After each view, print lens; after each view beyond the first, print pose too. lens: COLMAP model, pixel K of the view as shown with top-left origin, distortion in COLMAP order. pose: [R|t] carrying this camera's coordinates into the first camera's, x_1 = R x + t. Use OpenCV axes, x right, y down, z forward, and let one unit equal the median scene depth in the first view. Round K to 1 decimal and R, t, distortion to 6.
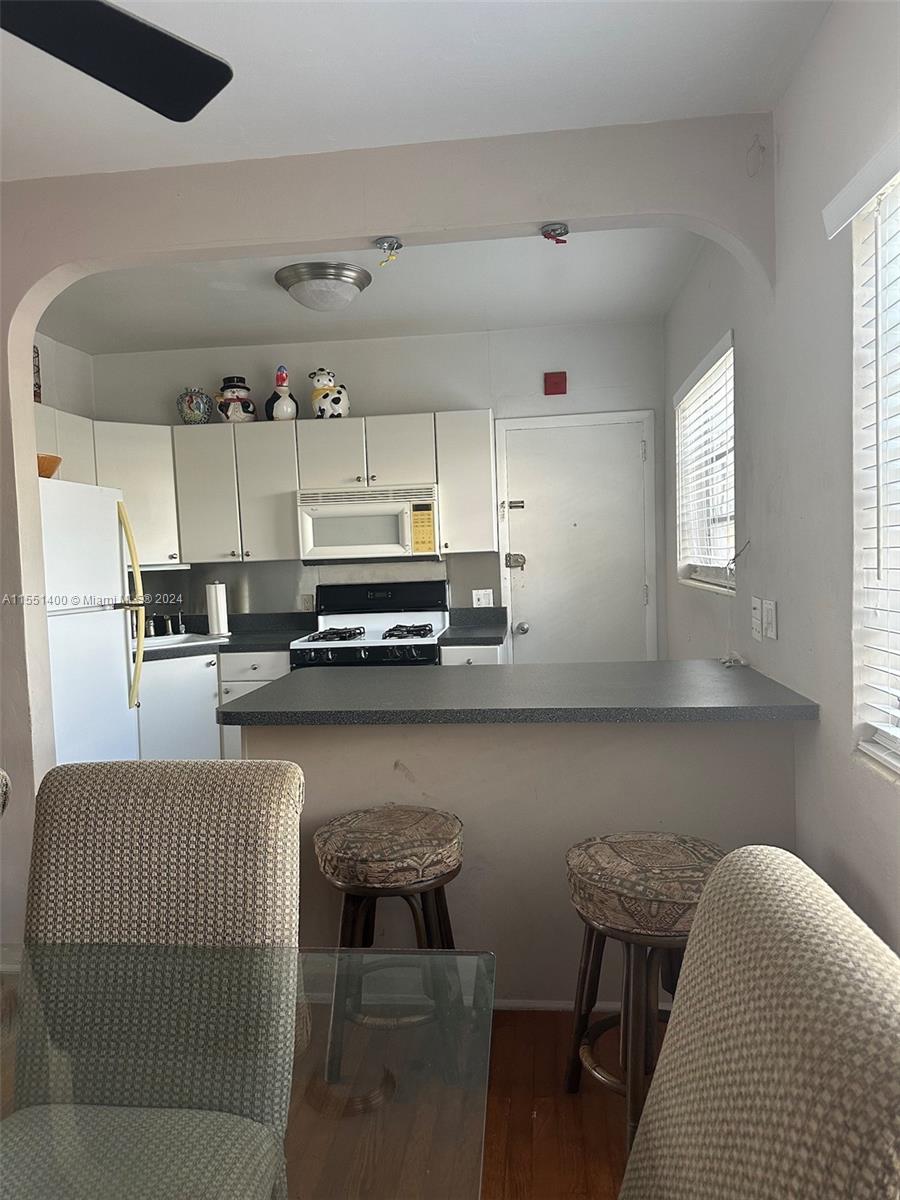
lens RADIAL K [[829.5, 0, 438.6], [0, 829.5, 604.3], [0, 0, 1]] dist [0.156584, -0.229647]
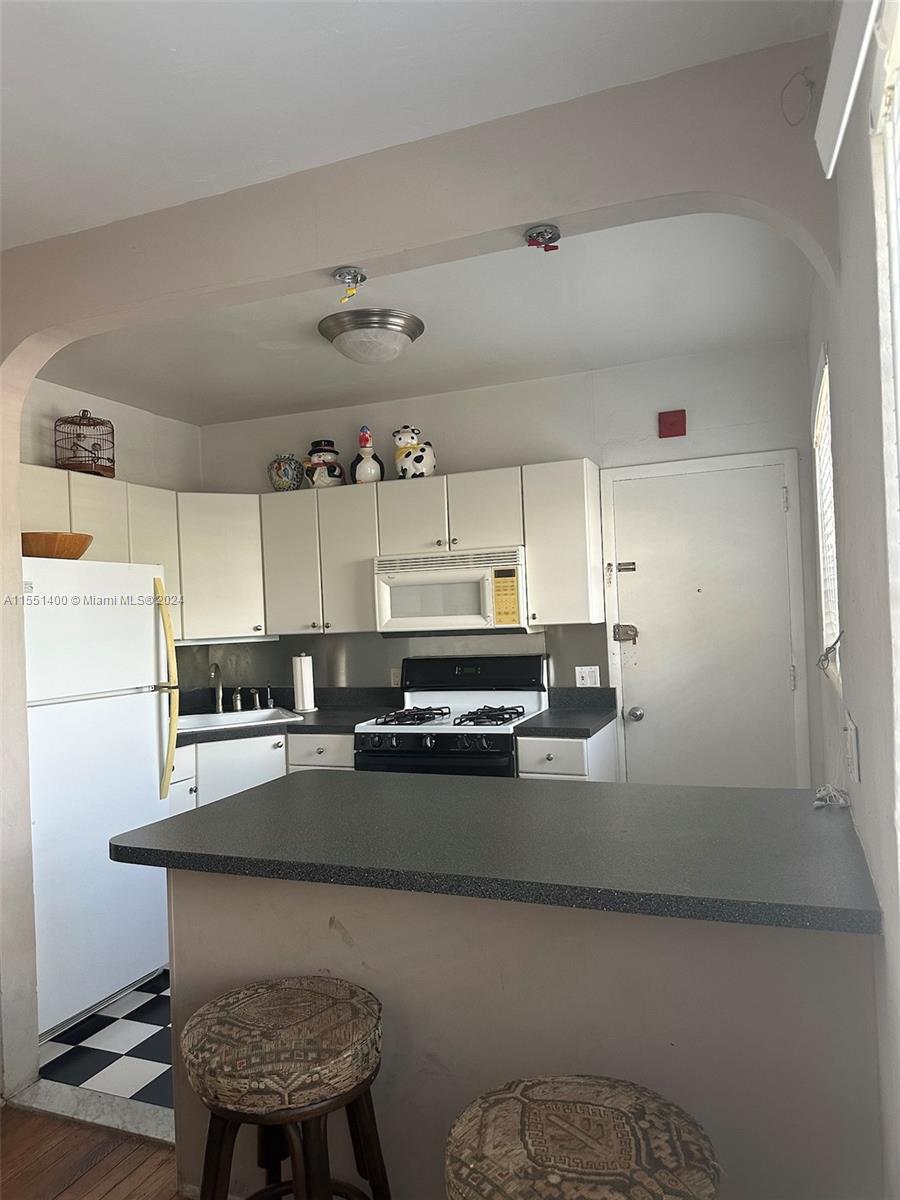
lens RADIAL K [[829.5, 0, 438.6], [0, 829.5, 604.3], [0, 0, 1]] dist [0.156584, -0.229647]
pose [[0.963898, -0.005541, -0.266216, 0.140442], [-0.010506, 0.998214, -0.058816, -0.030665], [0.266066, 0.059489, 0.962117, 0.137031]]
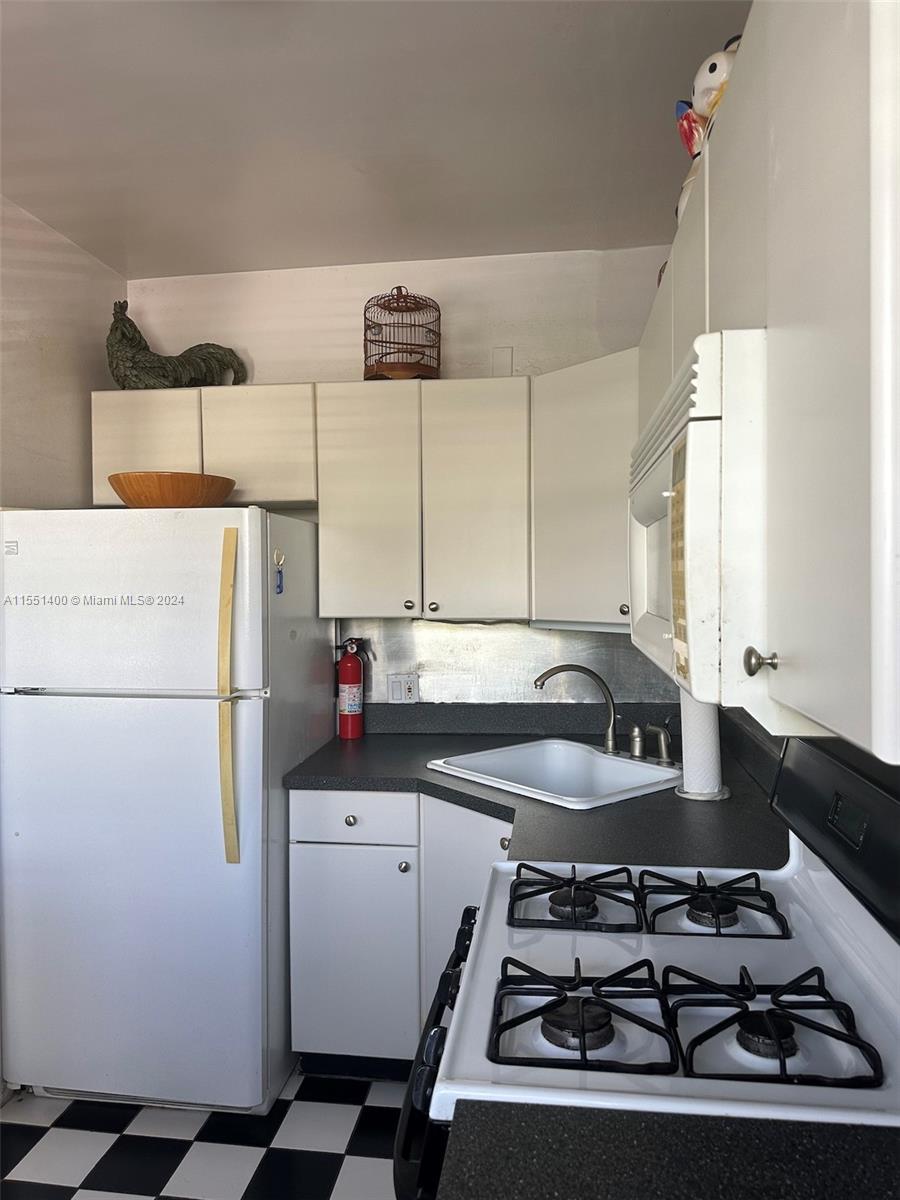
lens RADIAL K [[829.5, 0, 438.6], [0, 829.5, 604.3], [0, 0, 1]] dist [0.156584, -0.229647]
pose [[-0.021686, 0.047941, -0.998615, 0.182714], [-0.046907, 0.997701, 0.048916, -0.078905], [0.998664, 0.047902, -0.019387, 0.914620]]
